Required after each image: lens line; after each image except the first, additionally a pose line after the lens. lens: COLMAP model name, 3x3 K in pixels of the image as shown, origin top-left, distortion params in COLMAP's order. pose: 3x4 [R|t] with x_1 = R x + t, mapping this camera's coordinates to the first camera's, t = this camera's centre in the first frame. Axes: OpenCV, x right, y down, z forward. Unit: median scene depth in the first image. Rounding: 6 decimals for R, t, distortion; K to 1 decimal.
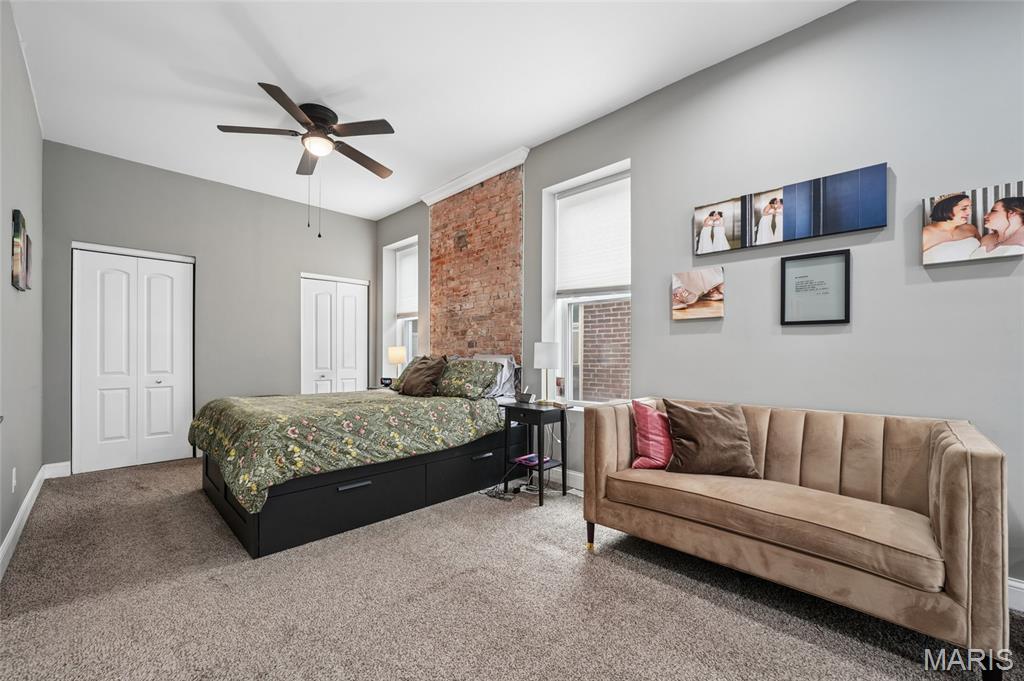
lens RADIAL K [[396.4, 0, 517.3], [0, 396.4, 354.9], [0, 0, 1]] dist [-0.009696, 0.000803]
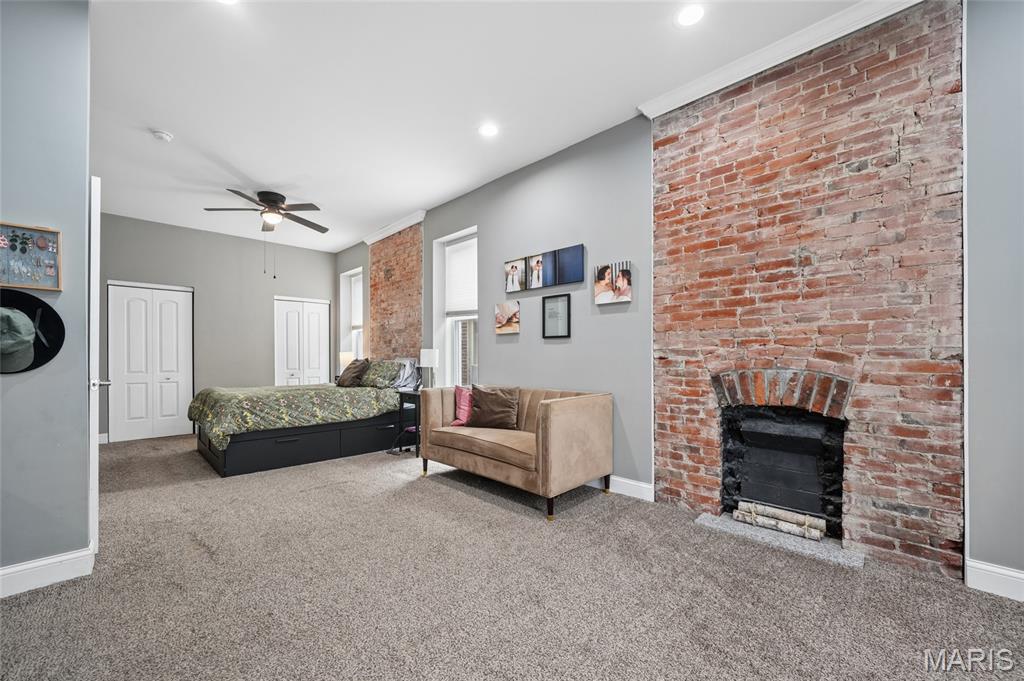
lens RADIAL K [[396.4, 0, 515.6], [0, 396.4, 358.4], [0, 0, 1]] dist [-0.009696, 0.000803]
pose [[0.999827, -0.005338, -0.017792, 0.493406], [0.005363, 0.999985, 0.001346, 0.003739], [0.017784, -0.001441, 0.999841, -0.532479]]
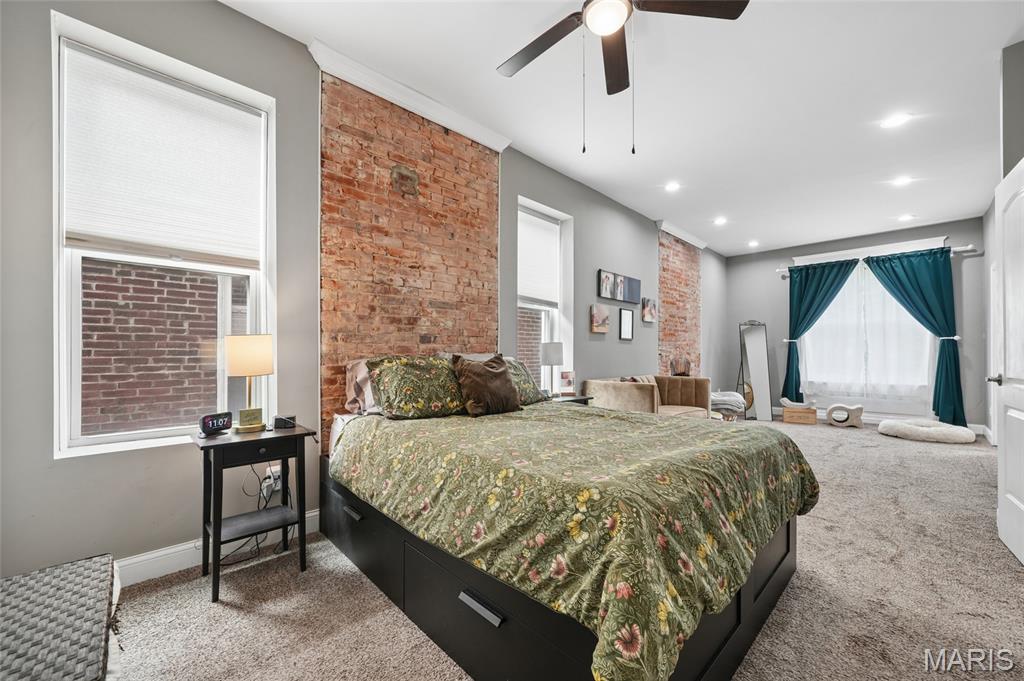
lens RADIAL K [[396.4, 0, 527.1], [0, 396.4, 353.9], [0, 0, 1]] dist [-0.009696, 0.000803]
pose [[0.029260, -0.004917, 0.999560, -1.266583], [-0.001923, 0.999986, 0.004975, -0.005005], [-0.999570, -0.002068, 0.029250, 1.220300]]
